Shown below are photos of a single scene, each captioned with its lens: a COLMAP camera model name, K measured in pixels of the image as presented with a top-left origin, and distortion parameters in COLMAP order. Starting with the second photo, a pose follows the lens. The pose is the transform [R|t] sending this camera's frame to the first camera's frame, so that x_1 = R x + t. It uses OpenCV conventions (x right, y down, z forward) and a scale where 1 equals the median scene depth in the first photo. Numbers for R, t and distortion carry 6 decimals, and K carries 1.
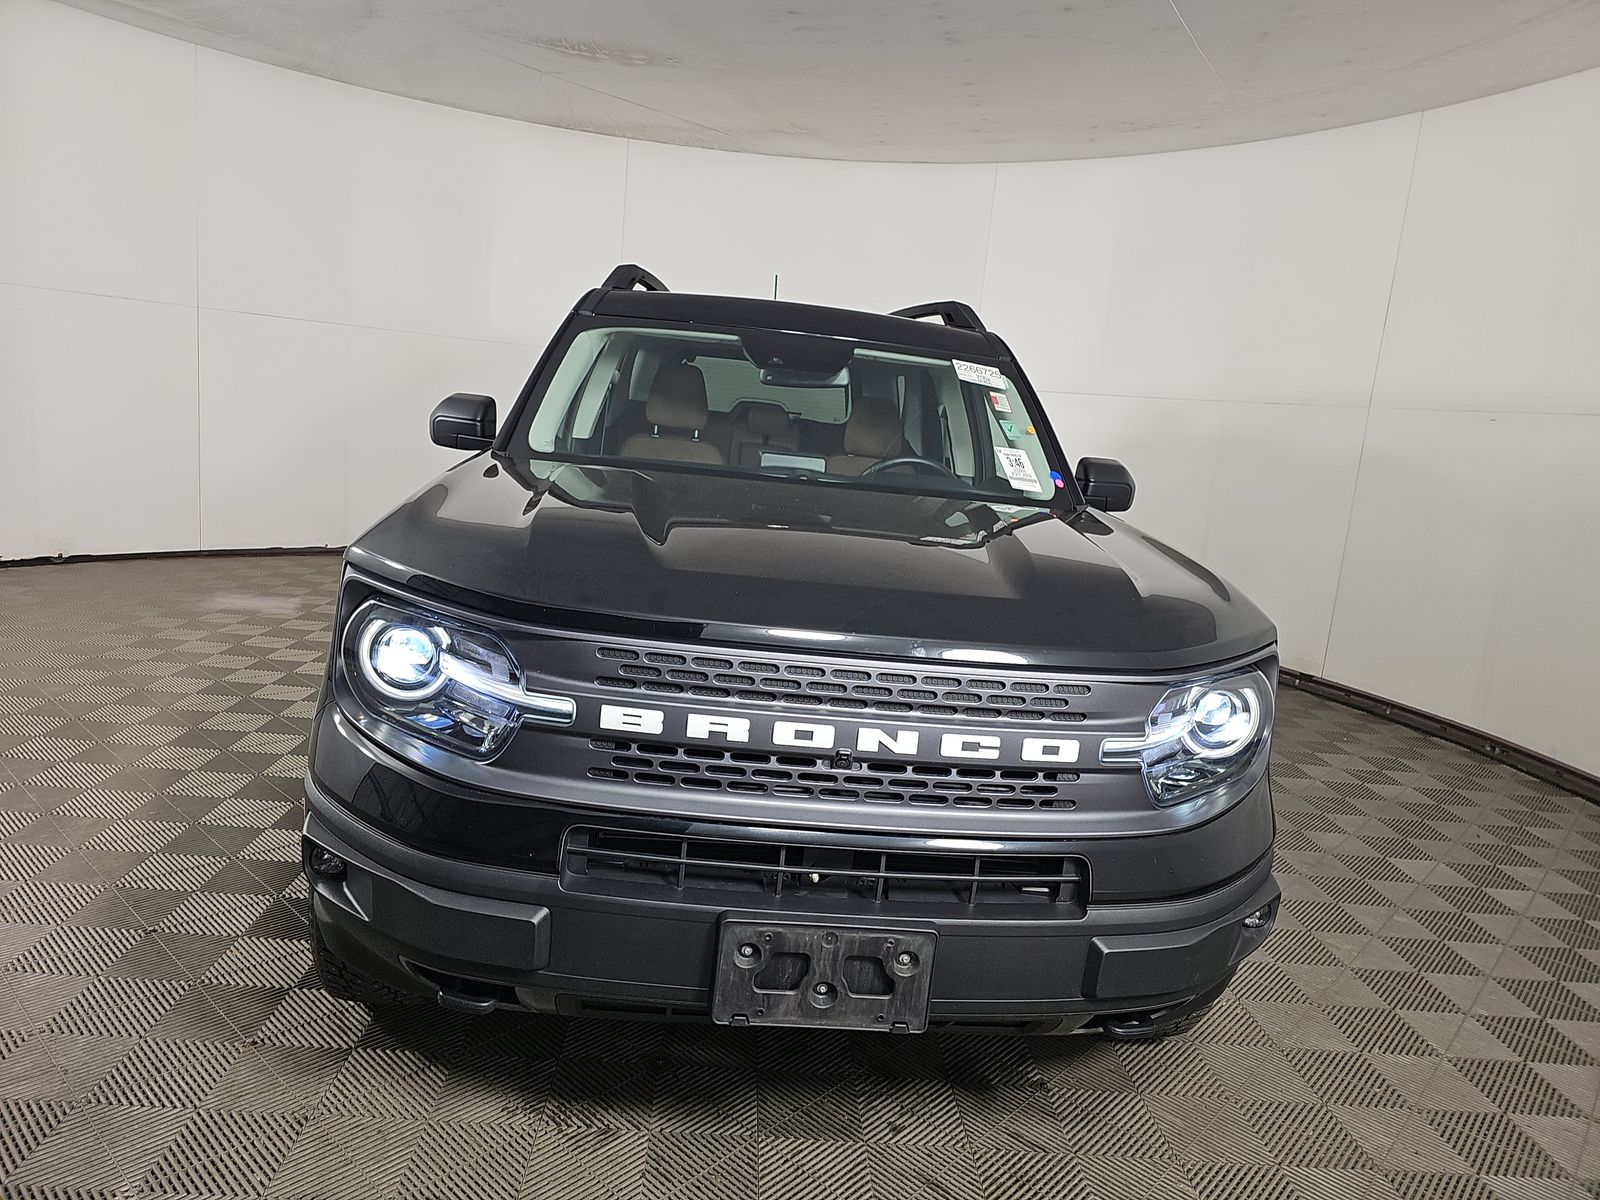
lens RADIAL K [[1012.8, 0, 964.9], [0, 1012.8, 559.1], [0, 0, 1]] dist [-0.099261, 0.190999]
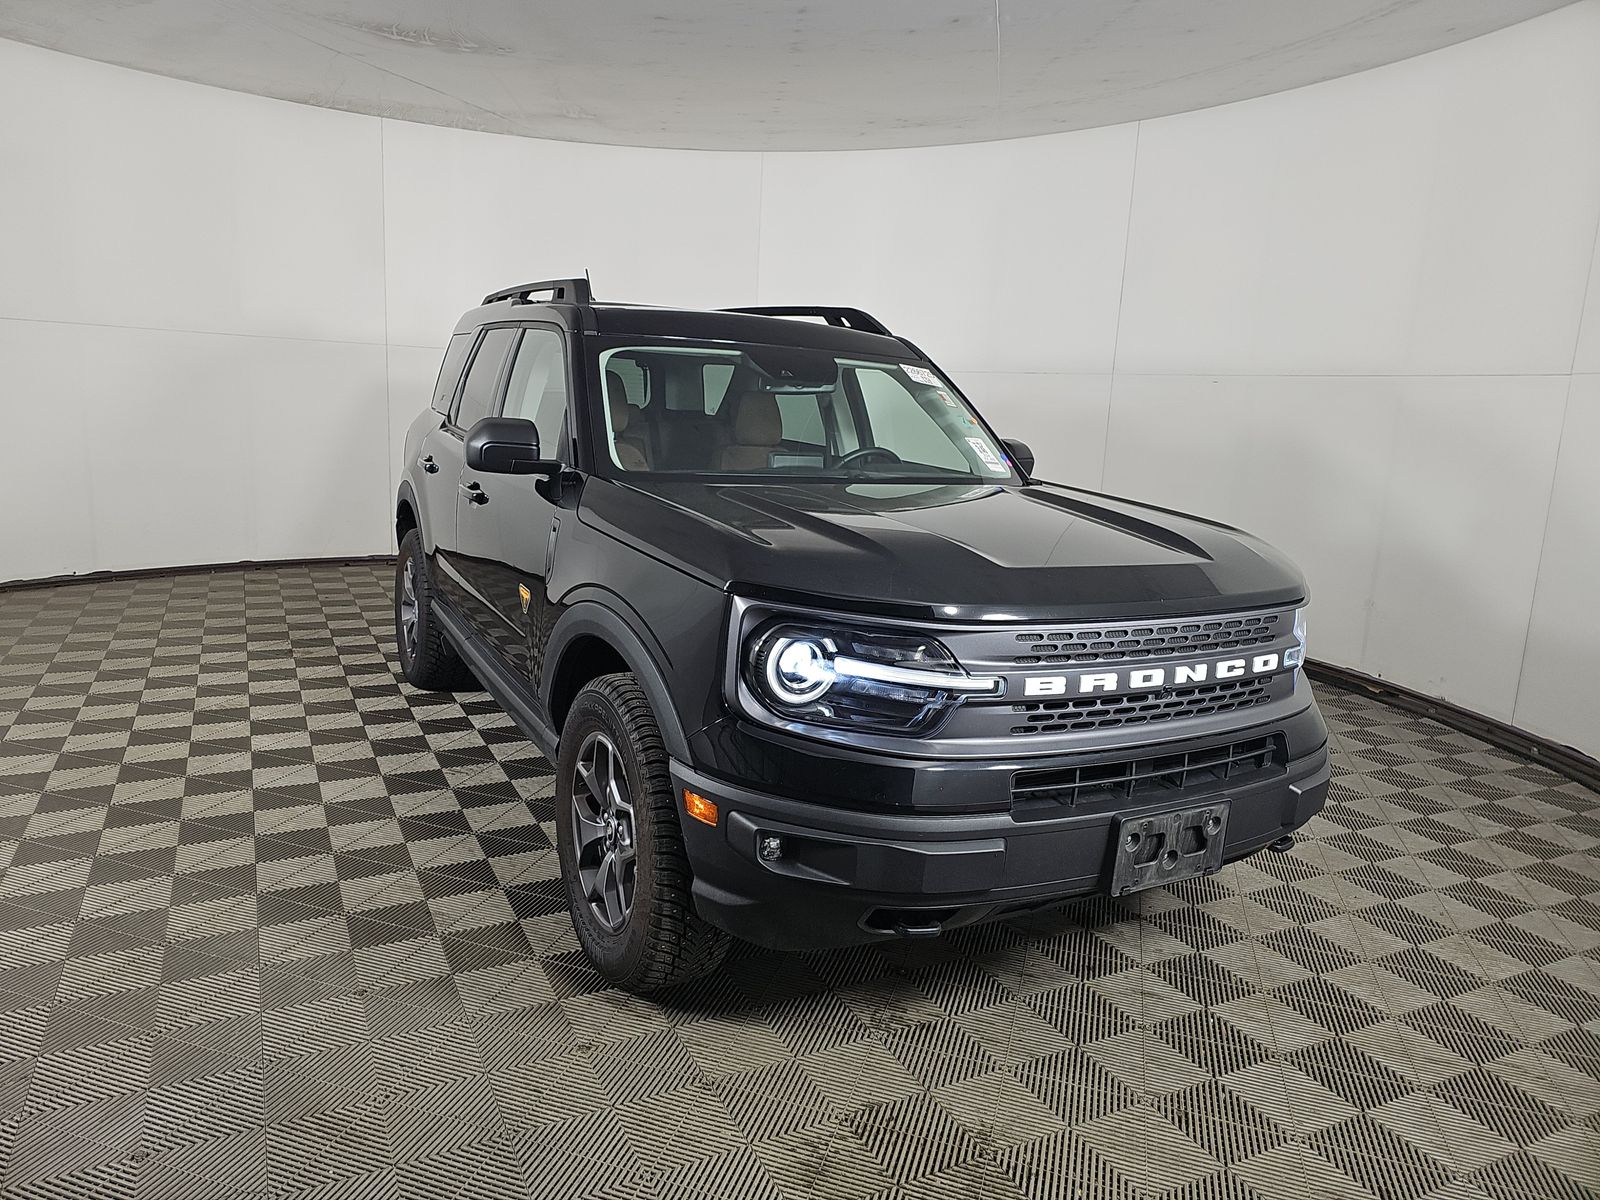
lens RADIAL K [[1059.5, 0, 800.0], [0, 1059.5, 600.0], [0, 0, 1]] dist [-0.010485, -0.001569]
pose [[0.928130, -0.128575, 0.349346, -0.679374], [0.099645, 0.990022, 0.099639, -0.076268], [-0.358671, -0.057668, 0.931681, -0.106789]]
